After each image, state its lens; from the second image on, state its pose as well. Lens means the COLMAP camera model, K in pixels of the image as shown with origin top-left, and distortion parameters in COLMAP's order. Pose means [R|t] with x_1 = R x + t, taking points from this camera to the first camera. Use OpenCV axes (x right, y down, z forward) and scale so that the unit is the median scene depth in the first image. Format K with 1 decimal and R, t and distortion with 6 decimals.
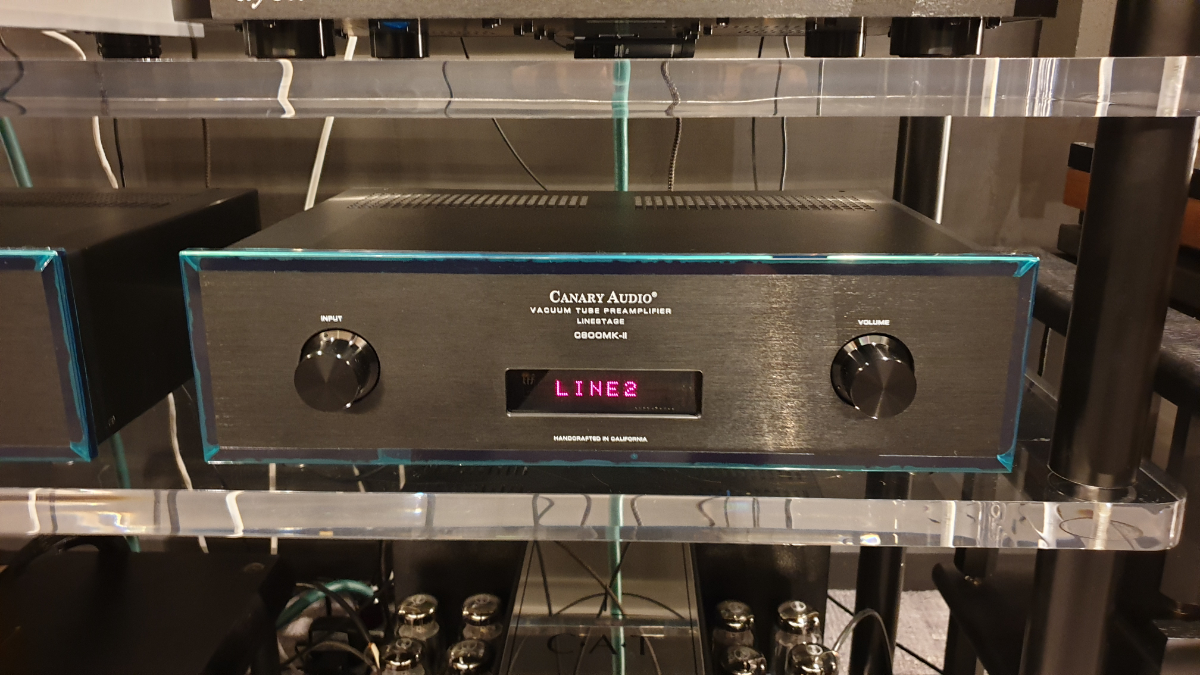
lens RADIAL K [[925.3, 0, 601.1], [0, 925.3, 326.4], [0, 0, 1]] dist [0.114120, -0.137869]
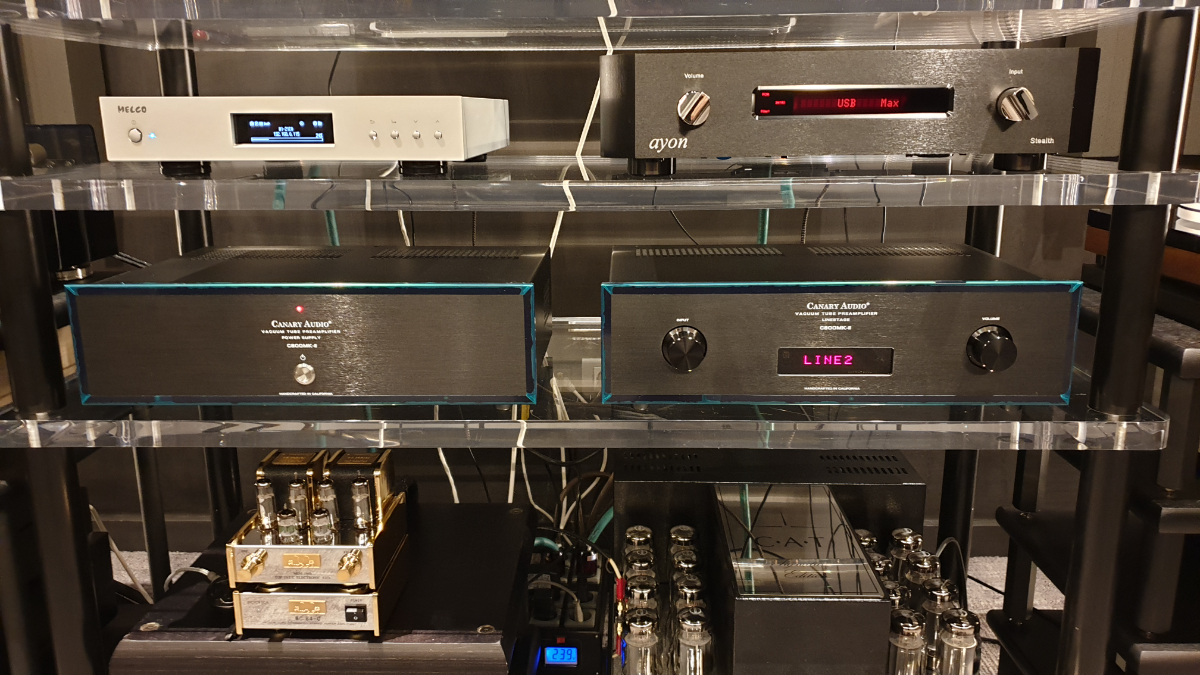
lens RADIAL K [[921.3, 0, 600.0], [0, 921.3, 337.5], [0, 0, 1]] dist [0.026798, 0.001178]
pose [[0.999943, -0.008508, -0.006512, -0.420367], [0.008275, 0.999356, -0.034914, 0.082438], [0.006805, 0.034858, 0.999369, -0.729455]]
